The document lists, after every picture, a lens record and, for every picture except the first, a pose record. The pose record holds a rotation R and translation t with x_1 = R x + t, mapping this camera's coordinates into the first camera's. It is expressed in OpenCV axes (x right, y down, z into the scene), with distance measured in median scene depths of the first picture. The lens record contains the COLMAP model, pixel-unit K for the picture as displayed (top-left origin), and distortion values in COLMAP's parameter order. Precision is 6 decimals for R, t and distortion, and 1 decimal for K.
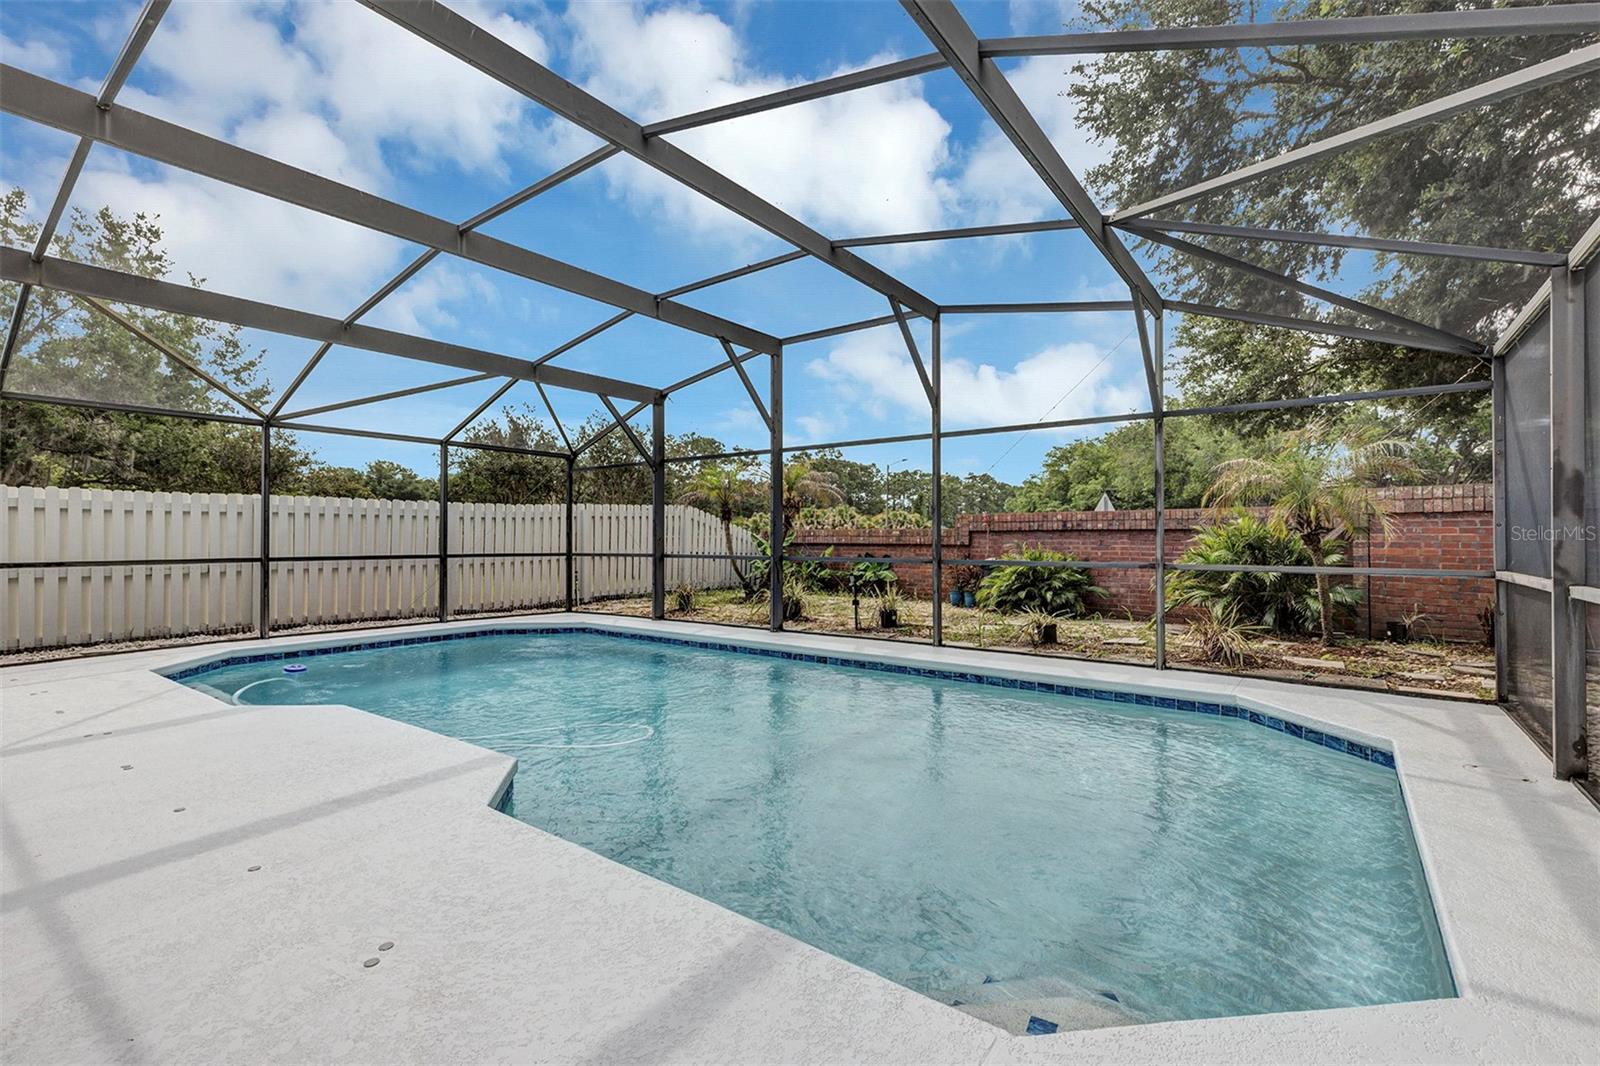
lens RADIAL K [[727.2, 0, 779.5], [0, 727.2, 532.6], [0, 0, 1]] dist [0.013511, 0.000135]
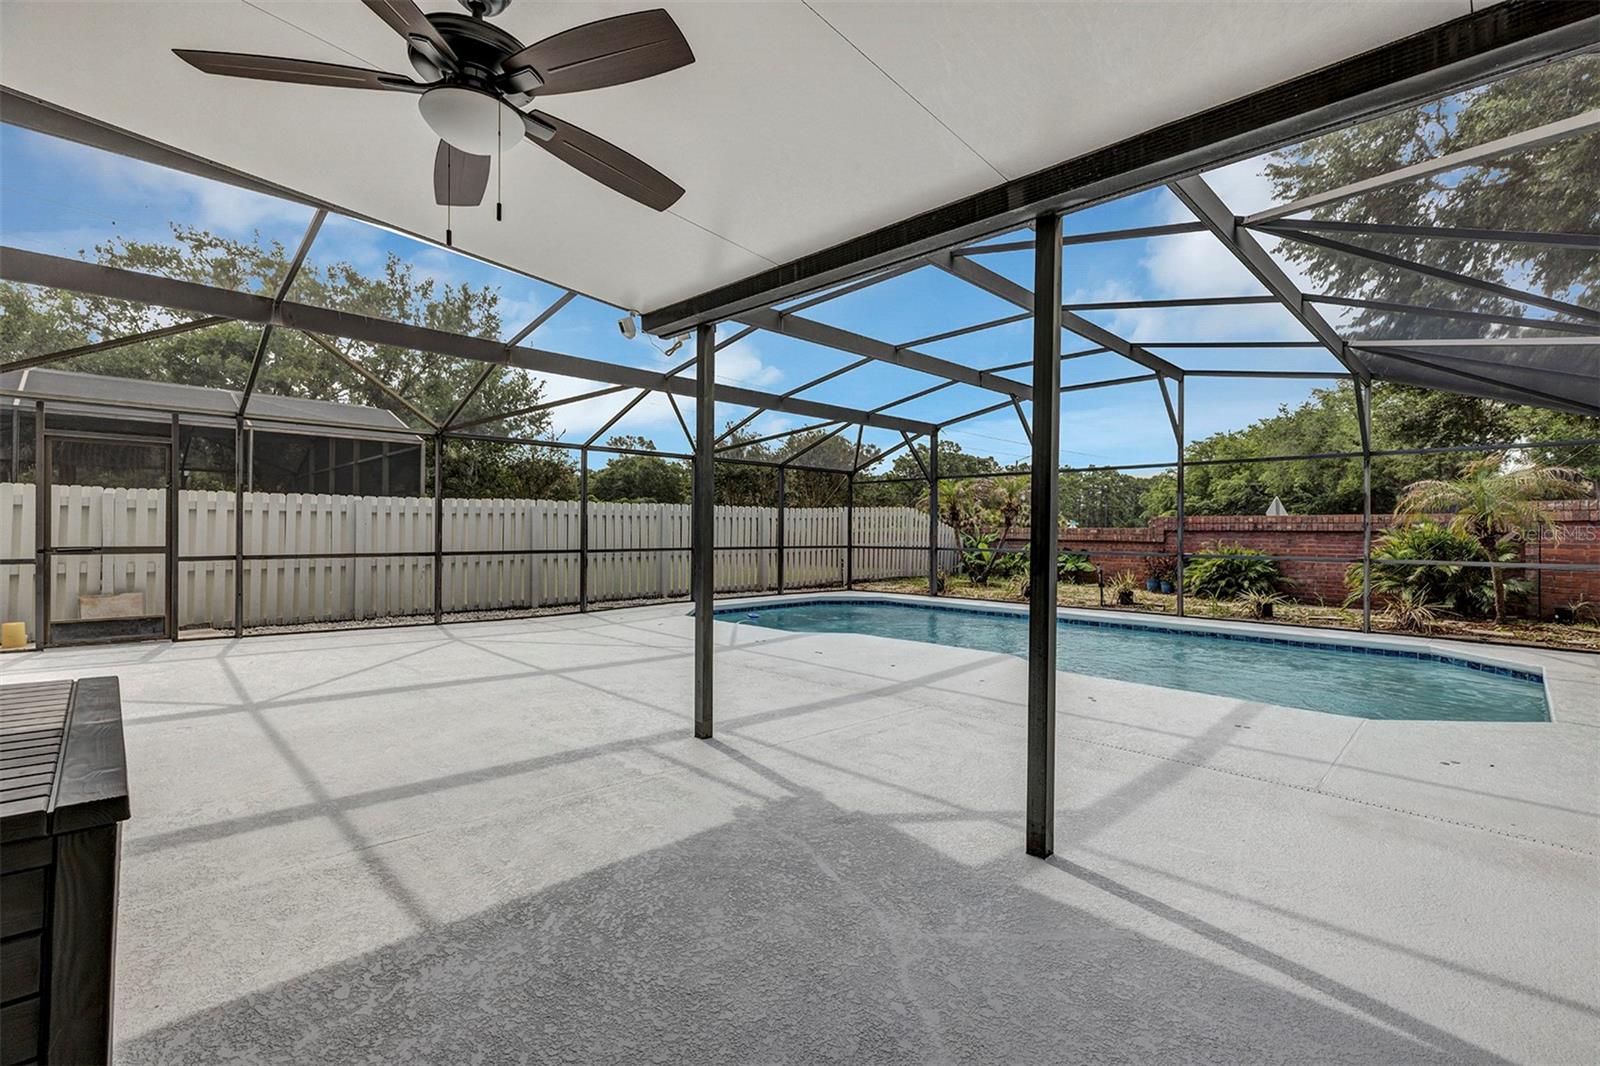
lens RADIAL K [[704.7, 0, 795.8], [0, 704.7, 530.9], [0, 0, 1]] dist [0.012215, -0.000314]
pose [[0.989986, 0.006481, -0.141015, -0.261768], [-0.005364, 0.999951, 0.008302, -0.011753], [0.141062, -0.007462, 0.989973, -0.357455]]
